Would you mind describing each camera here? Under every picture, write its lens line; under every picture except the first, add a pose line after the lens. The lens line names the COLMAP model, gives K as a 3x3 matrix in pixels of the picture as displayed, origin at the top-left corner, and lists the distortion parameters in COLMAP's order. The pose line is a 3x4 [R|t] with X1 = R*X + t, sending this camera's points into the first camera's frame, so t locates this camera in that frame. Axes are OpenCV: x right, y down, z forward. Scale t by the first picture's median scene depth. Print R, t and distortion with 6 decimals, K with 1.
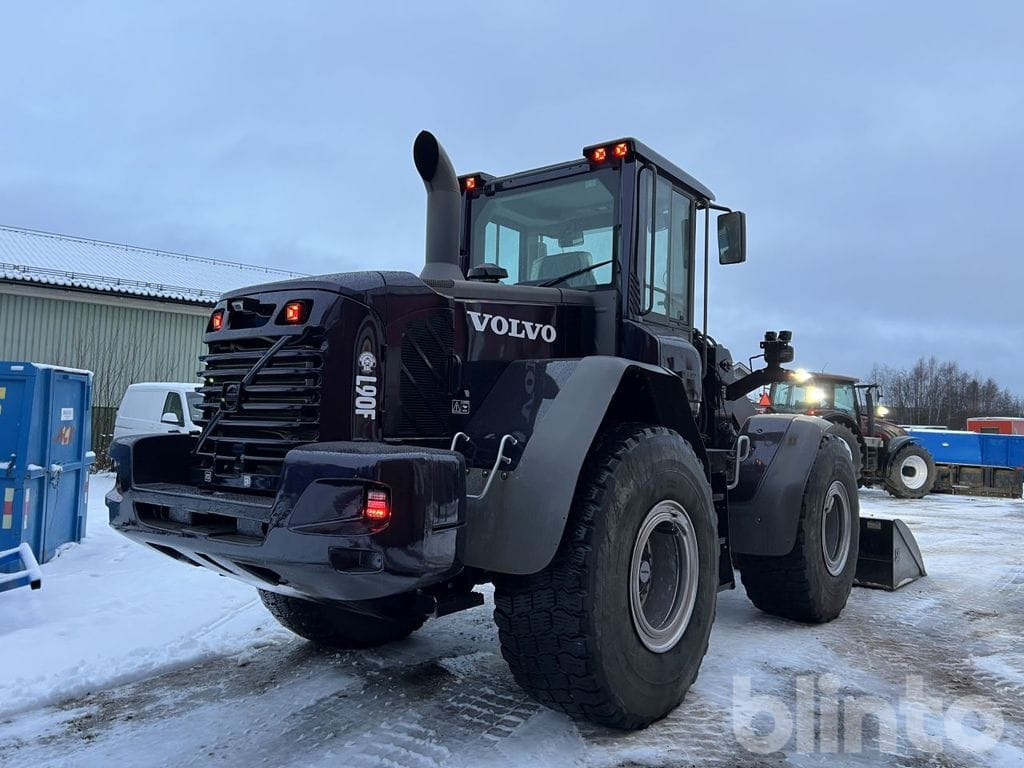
lens RADIAL K [[746.9, 0, 515.6], [0, 746.9, 382.3], [0, 0, 1]] dist [0.080335, -0.066325]
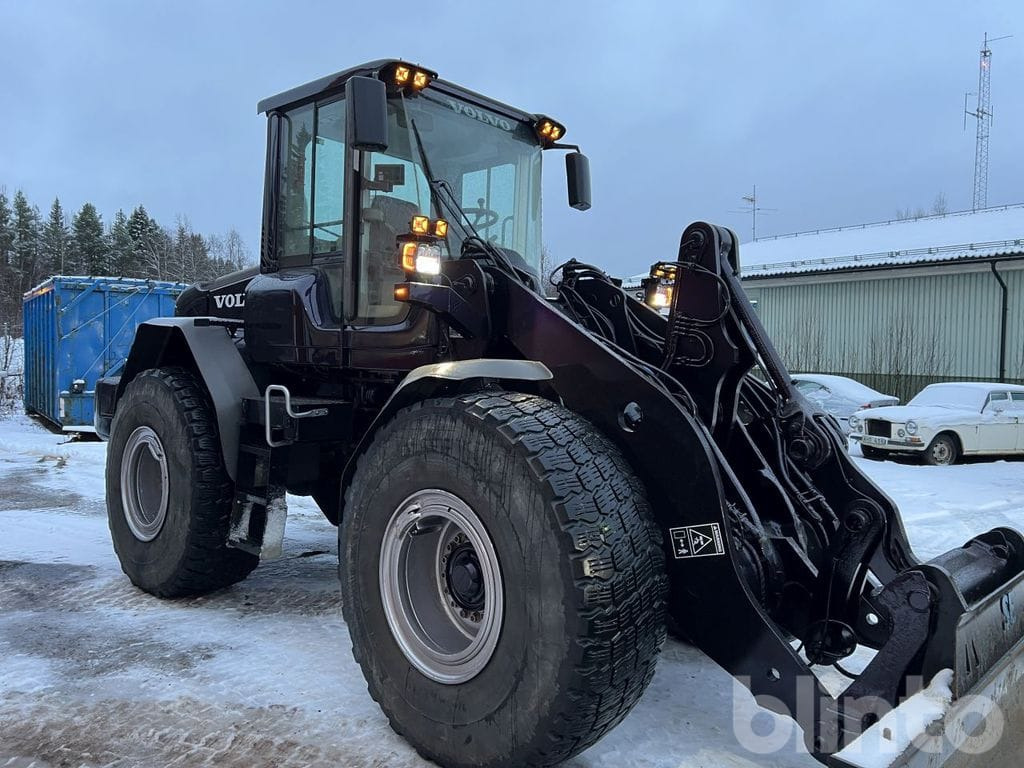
lens RADIAL K [[760.2, 0, 513.3], [0, 760.2, 377.5], [0, 0, 1]] dist [0.065616, -0.072307]
pose [[-0.067471, -0.010088, -0.997670, 1.393668], [0.019677, 0.999741, -0.011440, 0.096424], [0.997527, -0.020403, -0.067255, 1.633748]]
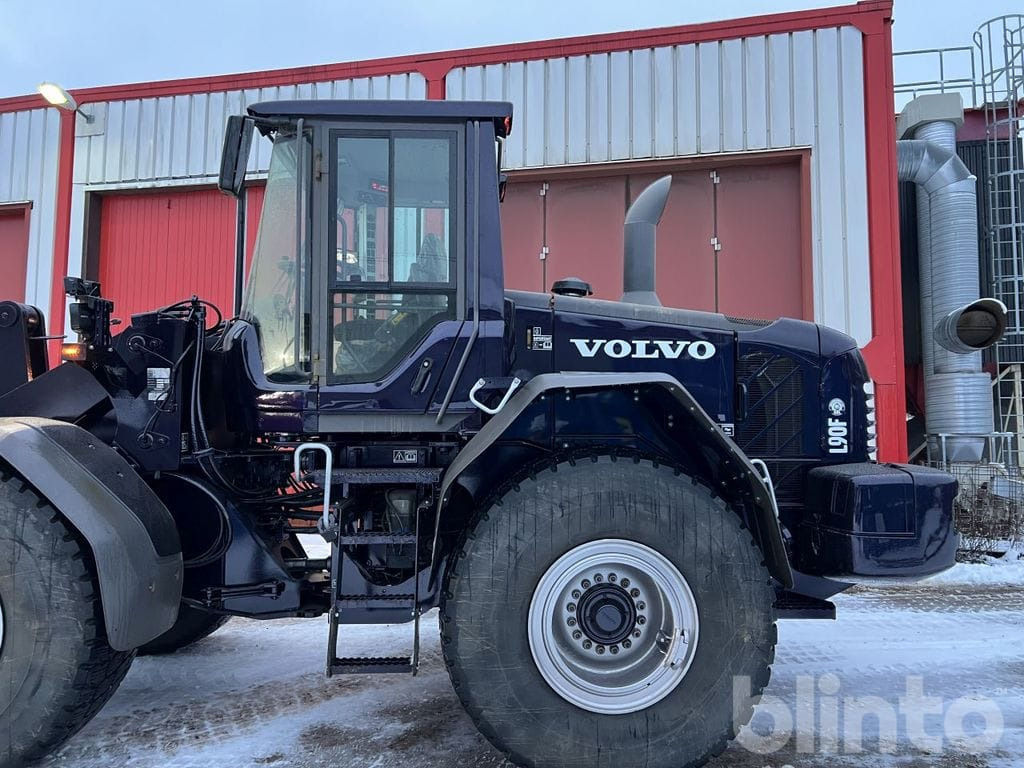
lens RADIAL K [[760.2, 0, 513.3], [0, 760.2, 377.5], [0, 0, 1]] dist [0.065616, -0.072307]
pose [[-0.623715, 0.009382, 0.781595, -0.908901], [-0.065151, 0.995825, -0.063944, 0.049523], [-0.778932, -0.090804, -0.620500, 1.976990]]
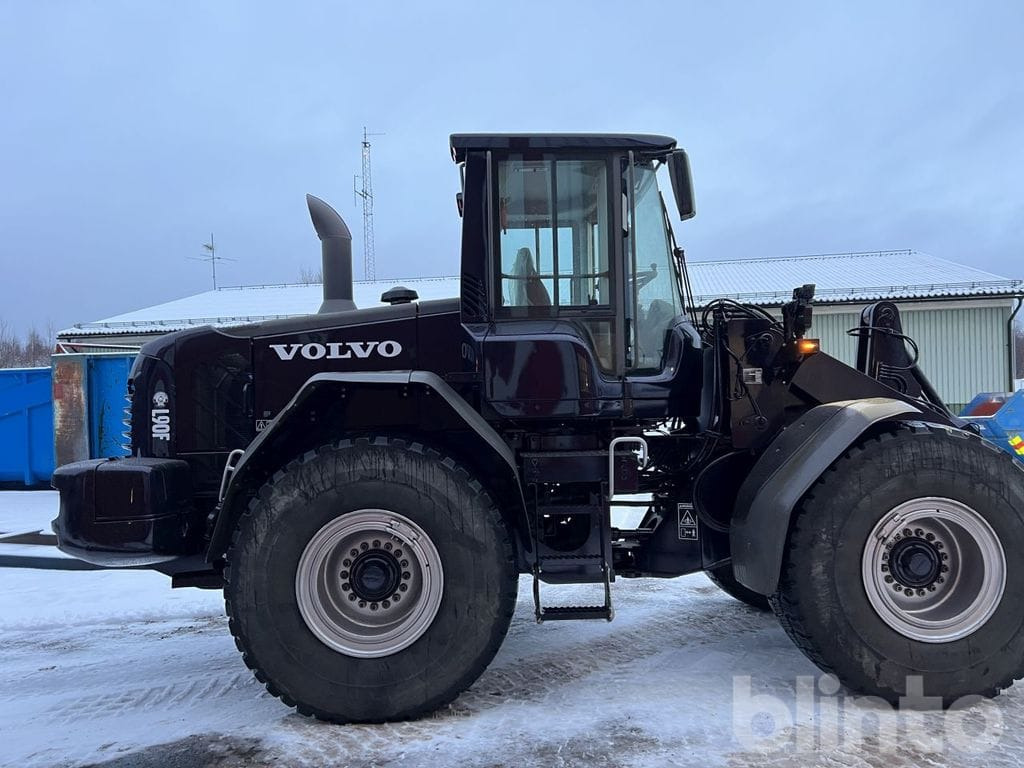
lens RADIAL K [[760.2, 0, 513.3], [0, 760.2, 377.5], [0, 0, 1]] dist [0.065616, -0.072307]
pose [[0.651843, -0.079428, -0.754183, 1.066408], [0.085745, 0.995842, -0.030769, 0.026682], [0.753491, -0.044611, 0.655943, 0.457293]]
